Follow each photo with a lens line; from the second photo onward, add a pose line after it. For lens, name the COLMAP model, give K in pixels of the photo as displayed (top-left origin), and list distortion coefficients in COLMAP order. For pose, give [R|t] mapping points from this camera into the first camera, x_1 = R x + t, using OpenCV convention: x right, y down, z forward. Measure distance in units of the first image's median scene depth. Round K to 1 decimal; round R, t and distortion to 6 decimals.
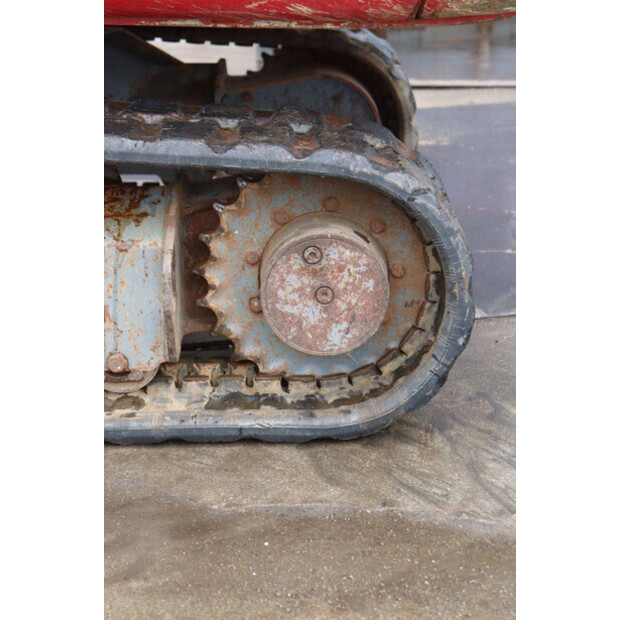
lens RADIAL K [[1390.7, 0, 310.0], [0, 1390.7, 310.0], [0, 0, 1]] dist [0.256036, 0.192348]
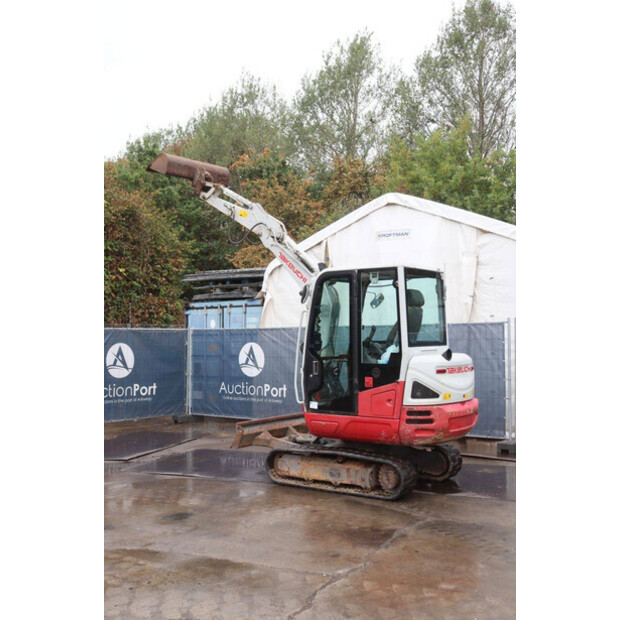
lens RADIAL K [[707.4, 0, 310.0], [0, 707.4, 310.0], [0, 0, 1]] dist [-0.016960, 0.013537]
pose [[0.803491, -0.027024, -0.594703, 1.902007], [-0.179485, 0.941488, -0.285280, 0.280727], [0.567615, 0.335961, 0.751627, -2.334720]]
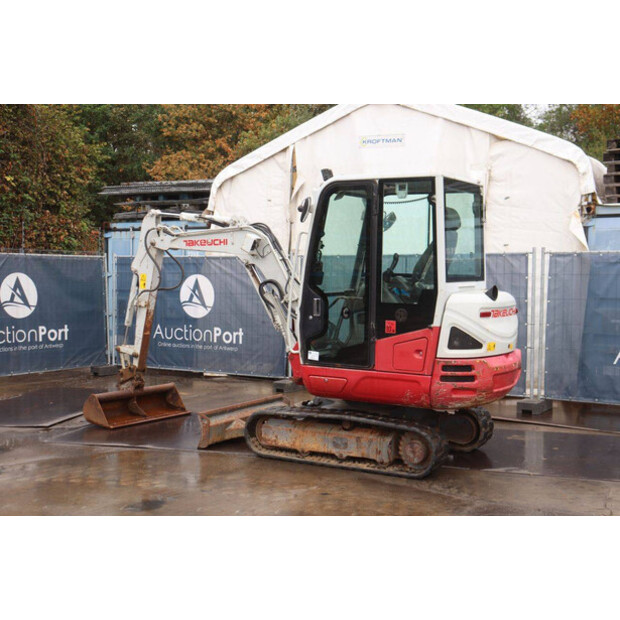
lens RADIAL K [[841.0, 0, 310.0], [0, 841.0, 310.0], [0, 0, 1]] dist [0.054814, 0.112961]
pose [[0.859914, 0.031409, -0.509471, 1.378381], [-0.166924, 0.960530, -0.222527, 0.267505], [0.482373, 0.276397, 0.831217, -2.245132]]
